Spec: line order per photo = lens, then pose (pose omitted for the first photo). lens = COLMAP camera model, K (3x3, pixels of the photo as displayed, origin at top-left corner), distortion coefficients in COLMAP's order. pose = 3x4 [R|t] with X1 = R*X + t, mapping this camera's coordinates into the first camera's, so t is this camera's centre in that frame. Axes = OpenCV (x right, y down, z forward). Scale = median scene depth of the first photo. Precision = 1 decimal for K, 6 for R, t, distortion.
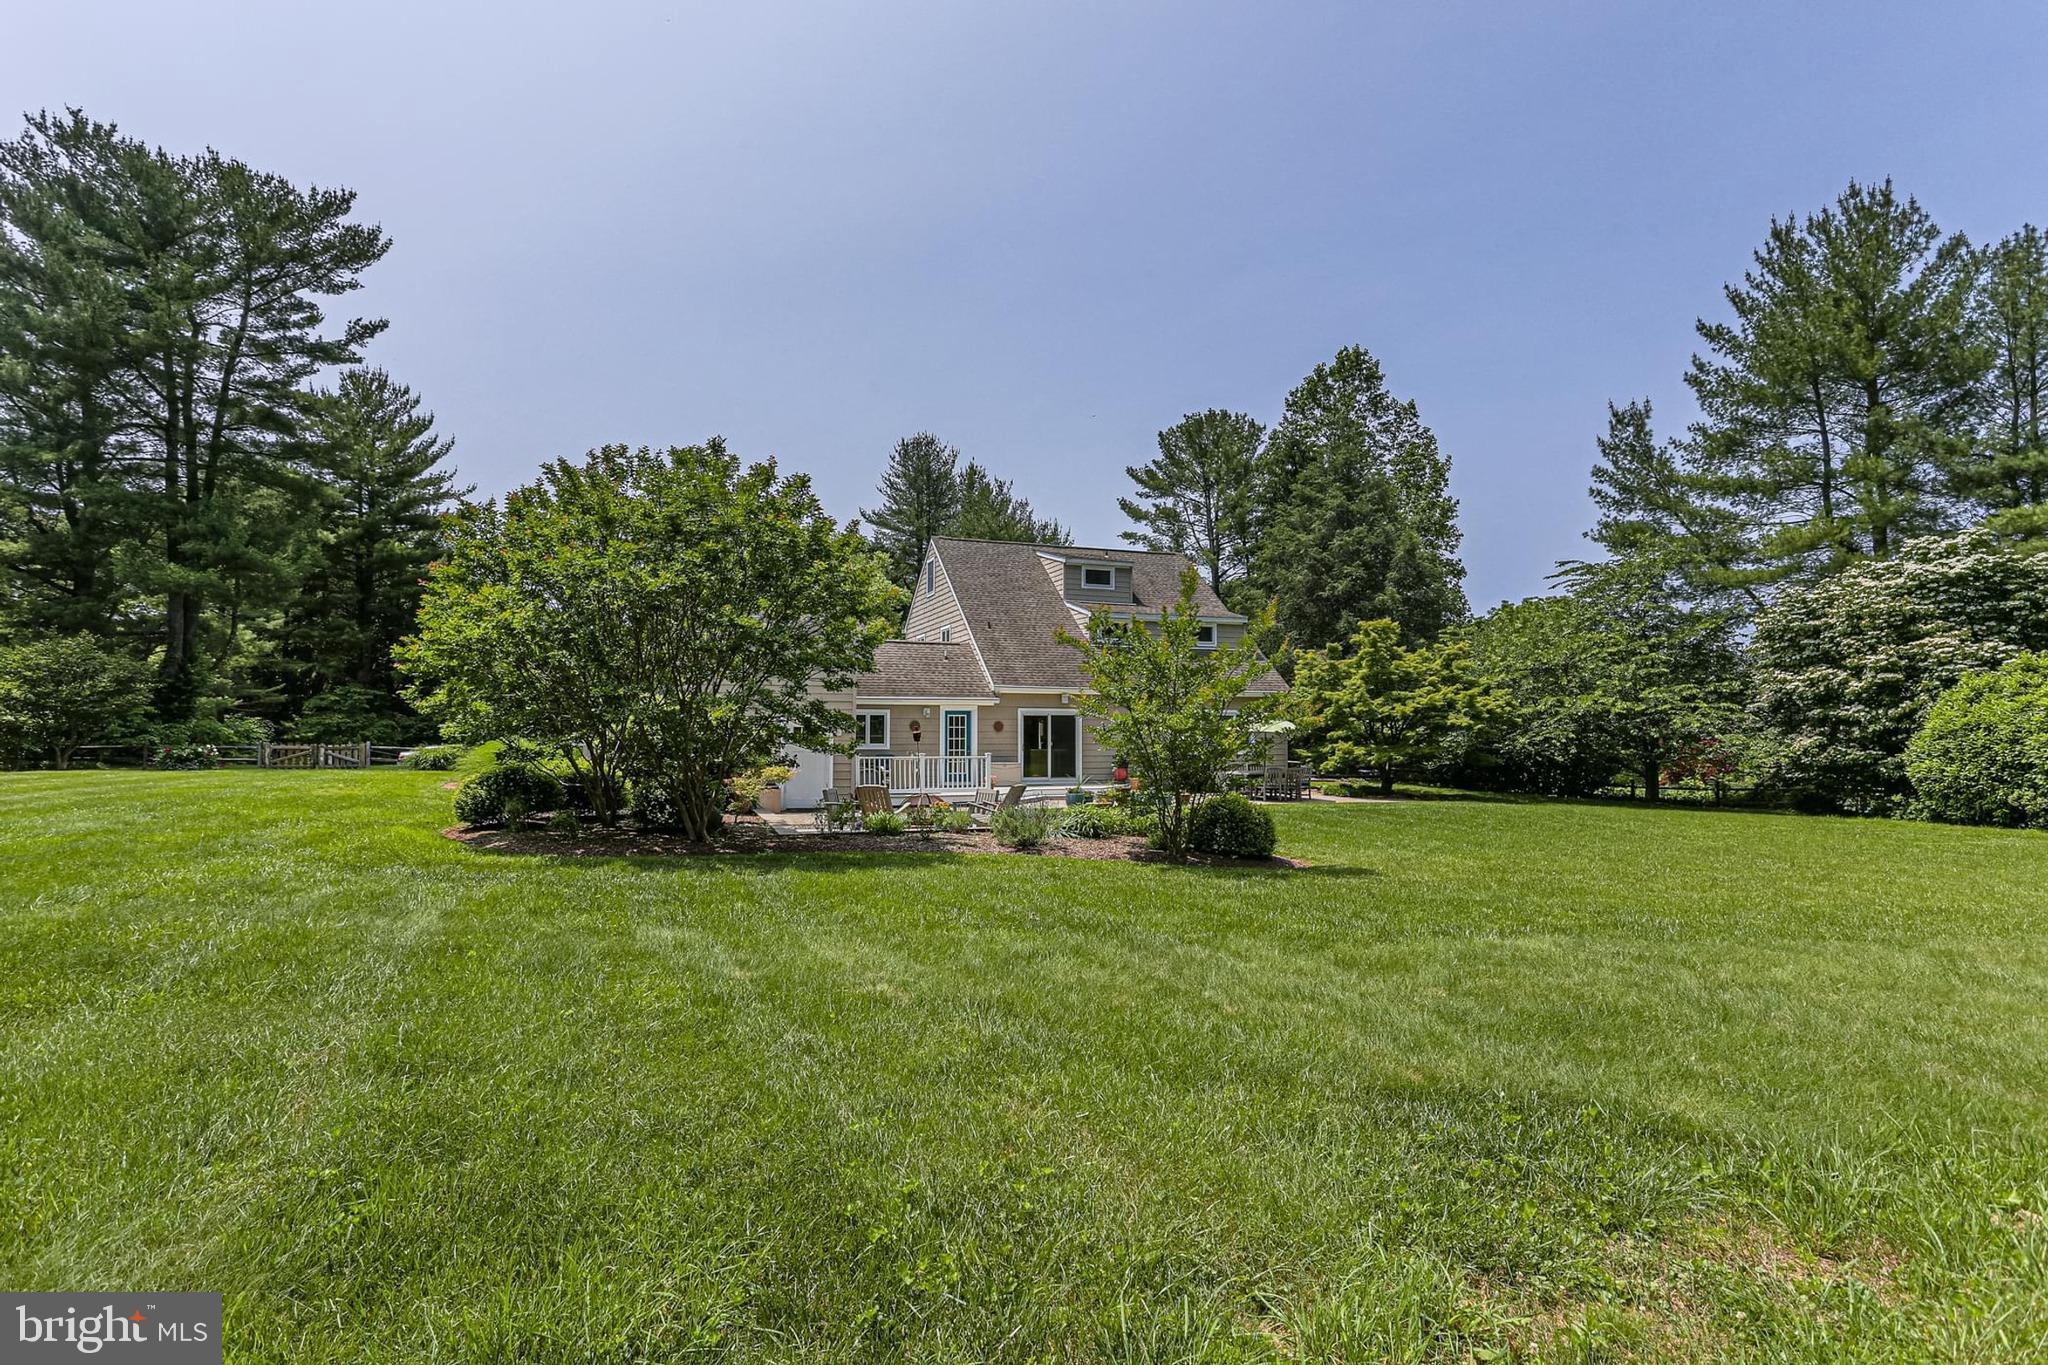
lens RADIAL K [[1024.4, 0, 1005.3], [0, 1024.4, 692.9], [0, 0, 1]] dist [-0.001956, -0.000331]
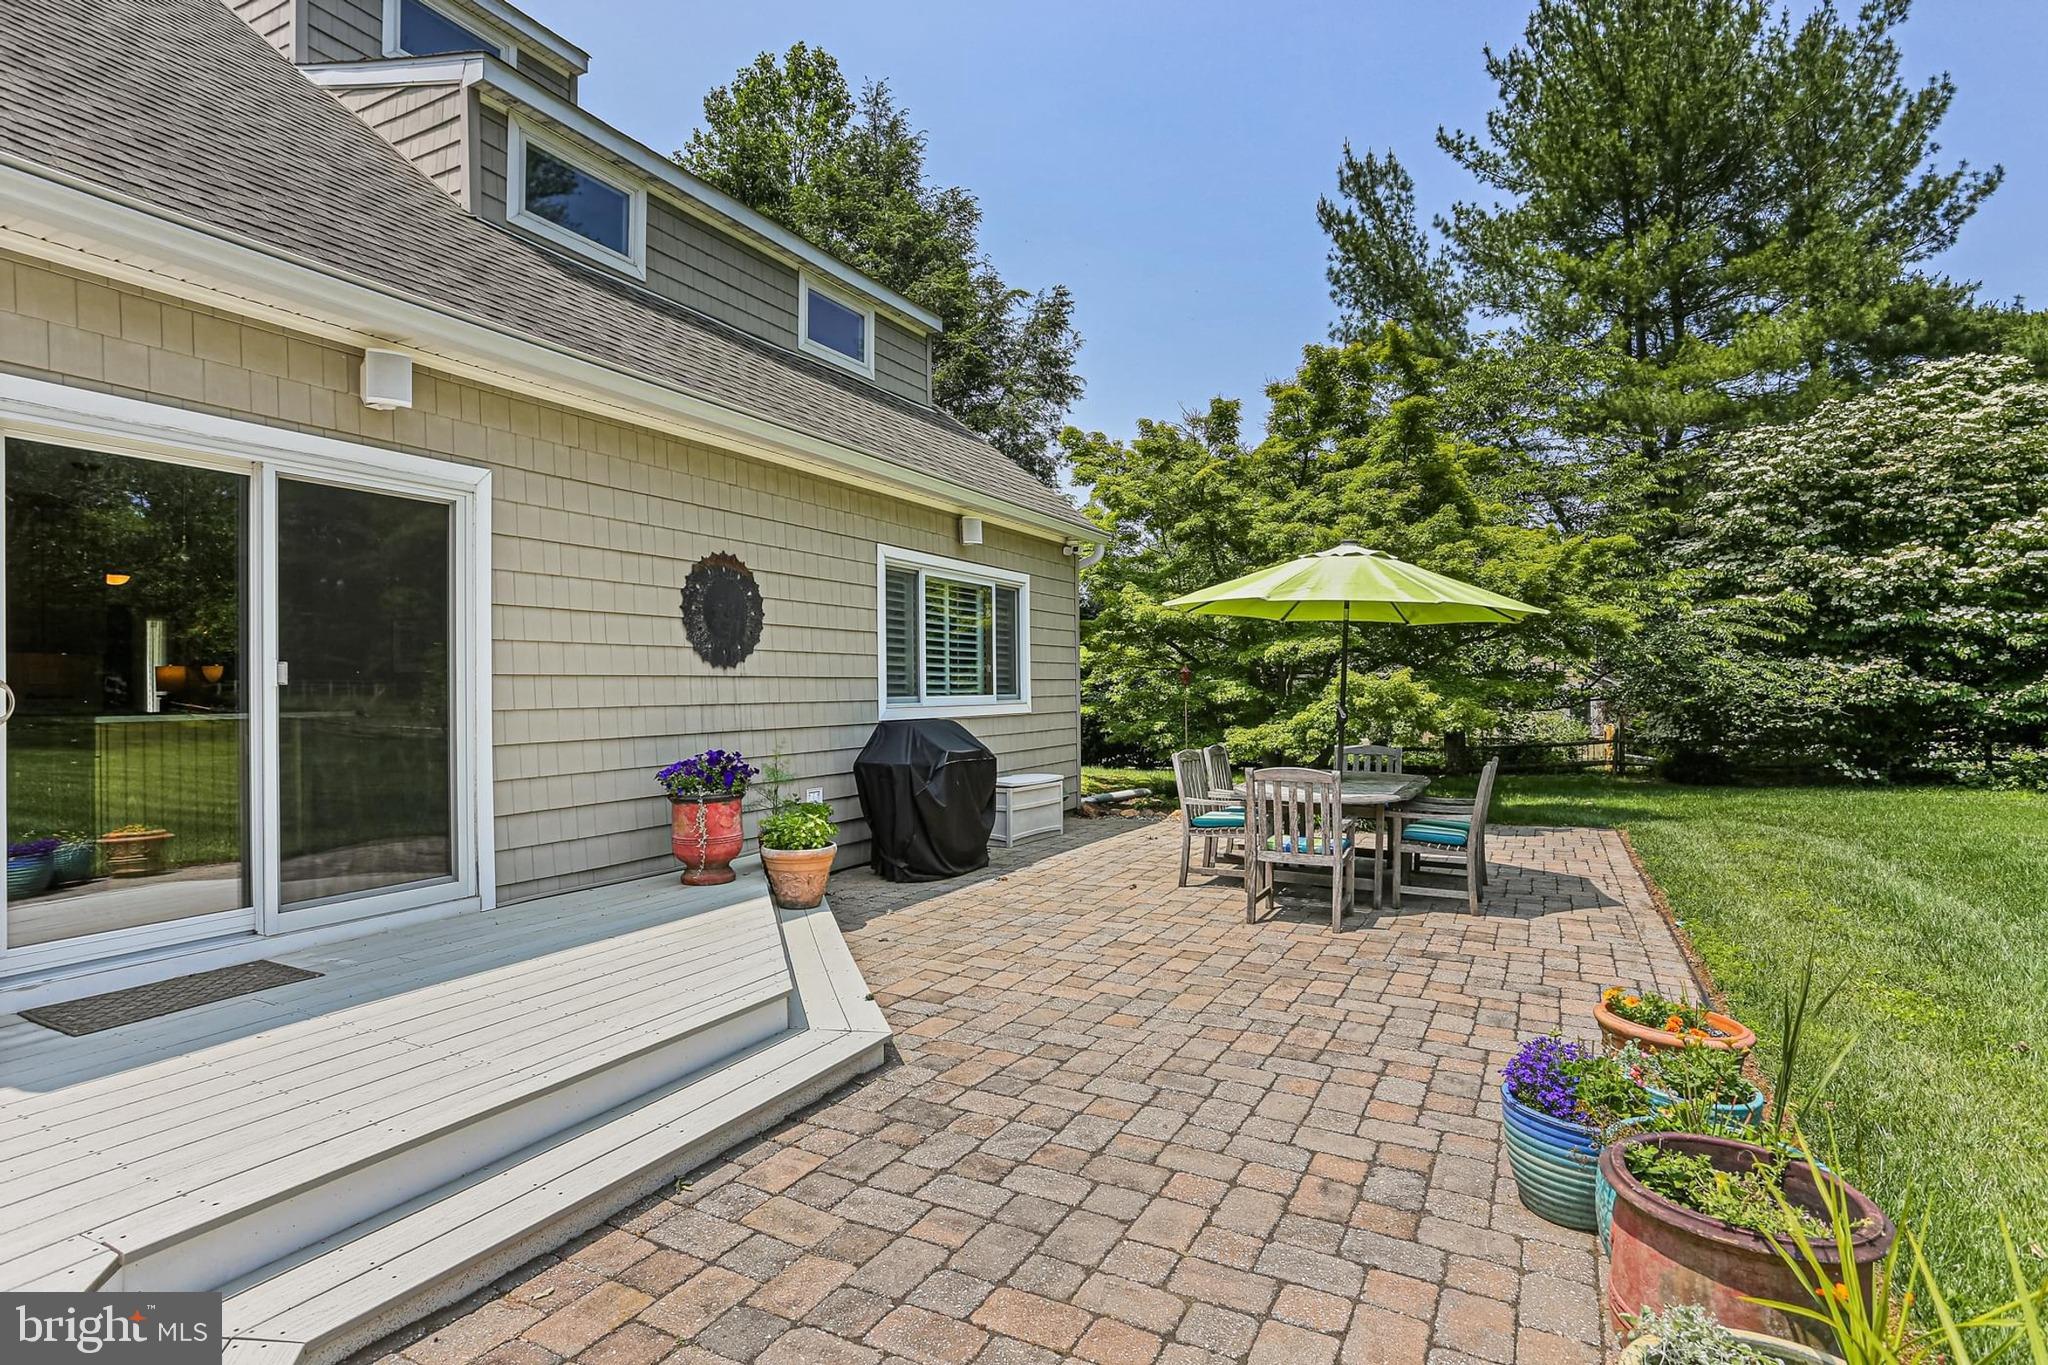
lens RADIAL K [[1014.0, 0, 1033.4], [0, 1014.0, 684.1], [0, 0, 1]] dist [-0.088059, 0.027473]
pose [[0.710177, -0.006237, 0.703996, 0.019447], [-0.023856, 0.999173, 0.032918, 0.035887], [-0.703619, -0.040172, 0.709441, 0.674867]]
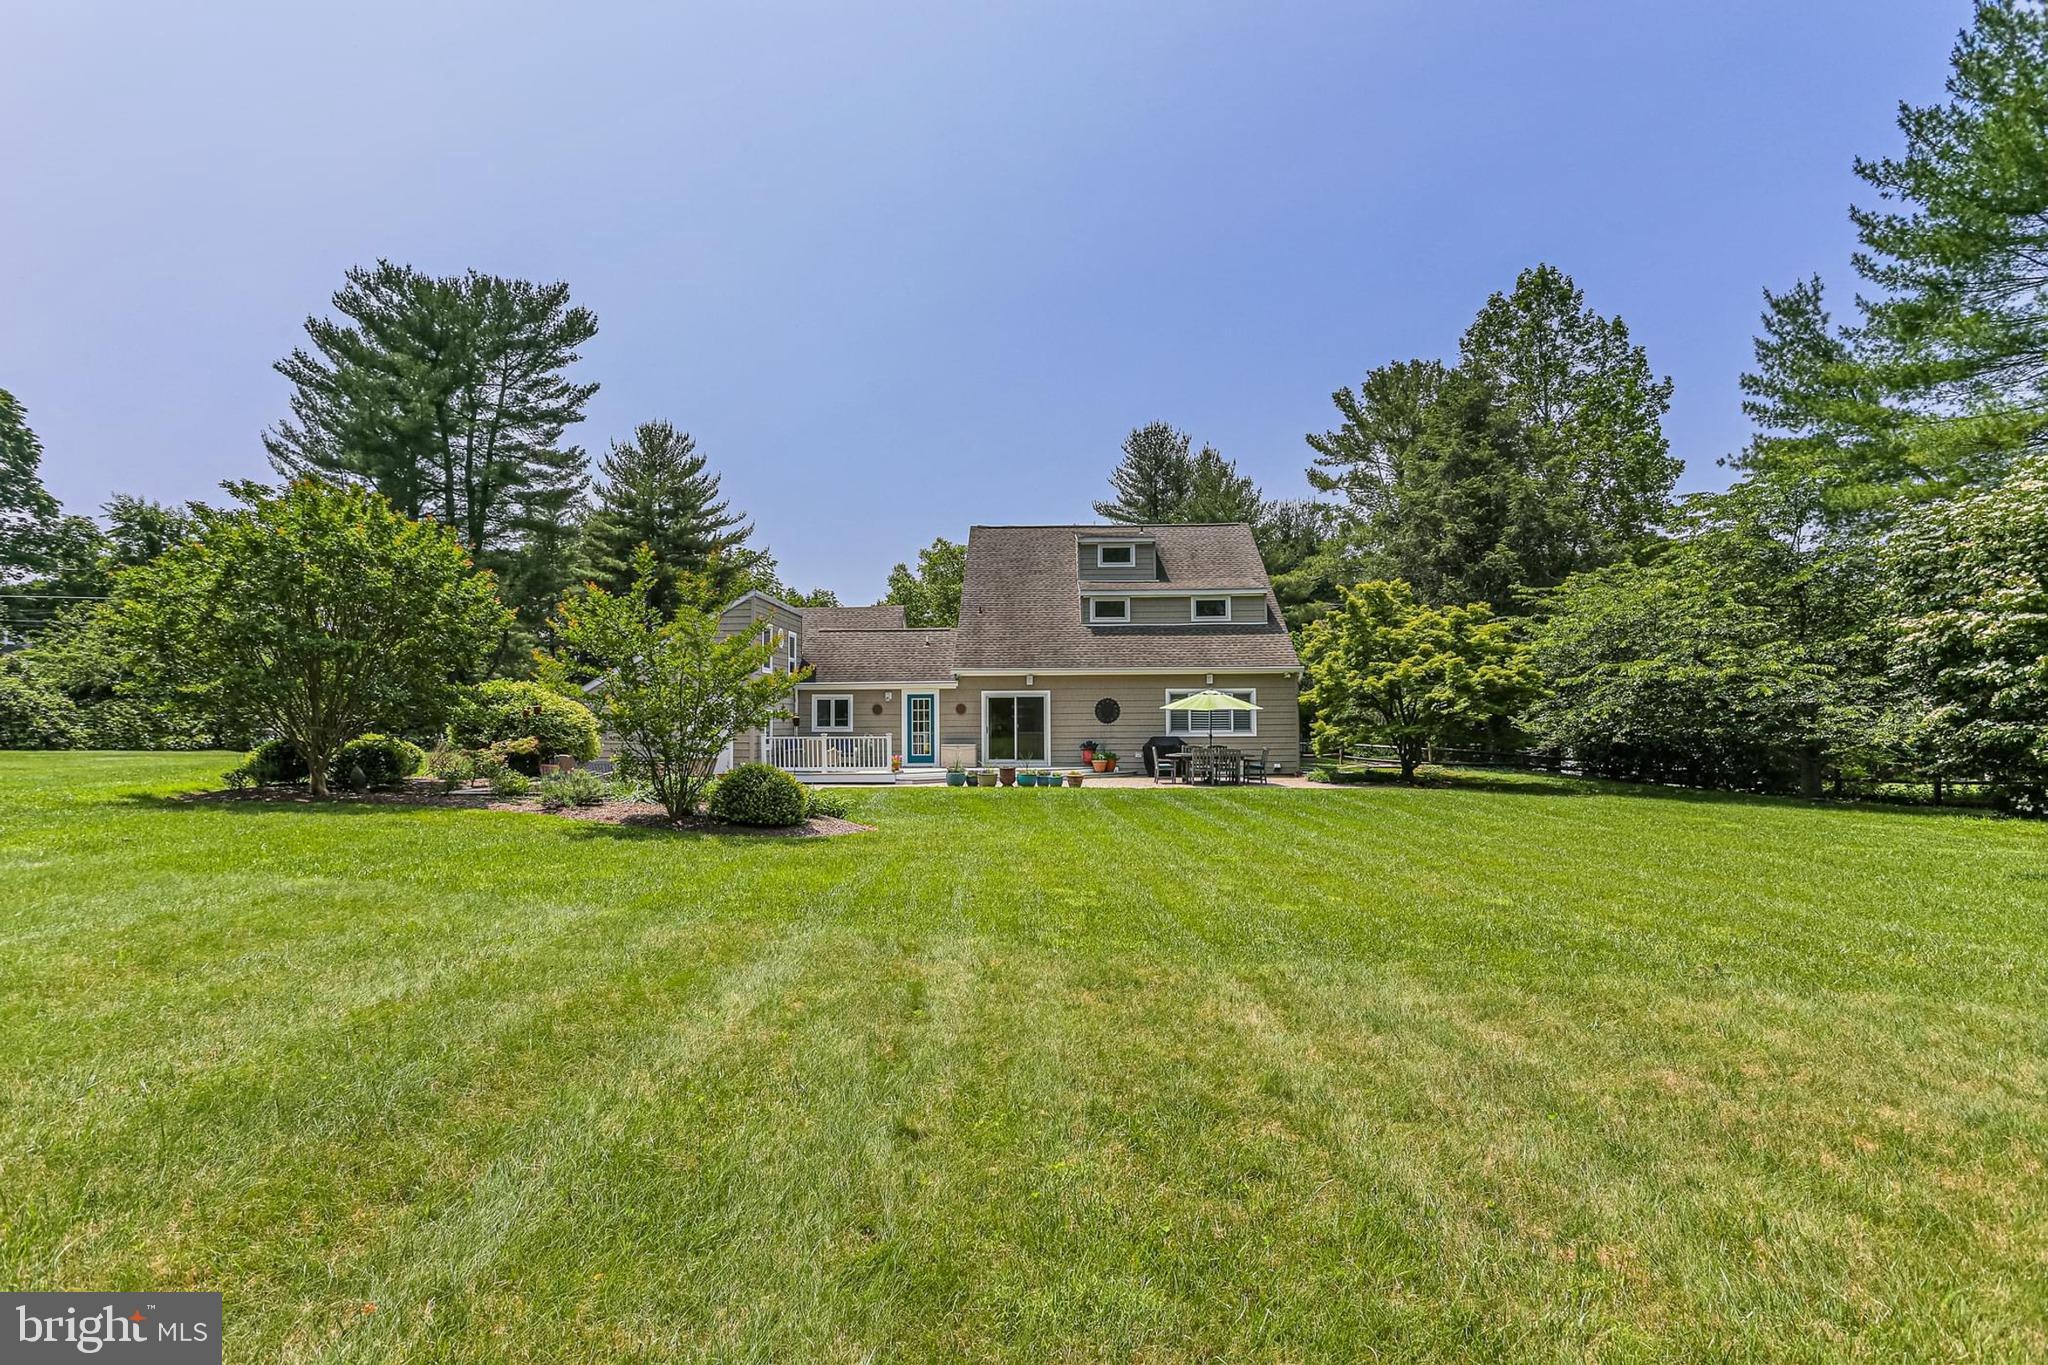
lens RADIAL K [[1024.1, 0, 1007.0], [0, 1024.1, 682.2], [0, 0, 1]] dist [-0.030140, 0.029250]
pose [[0.933707, -0.023489, -0.357268, 0.318660], [0.021626, 0.999724, -0.009207, 0.013155], [0.357385, 0.000870, 0.933957, 0.057162]]
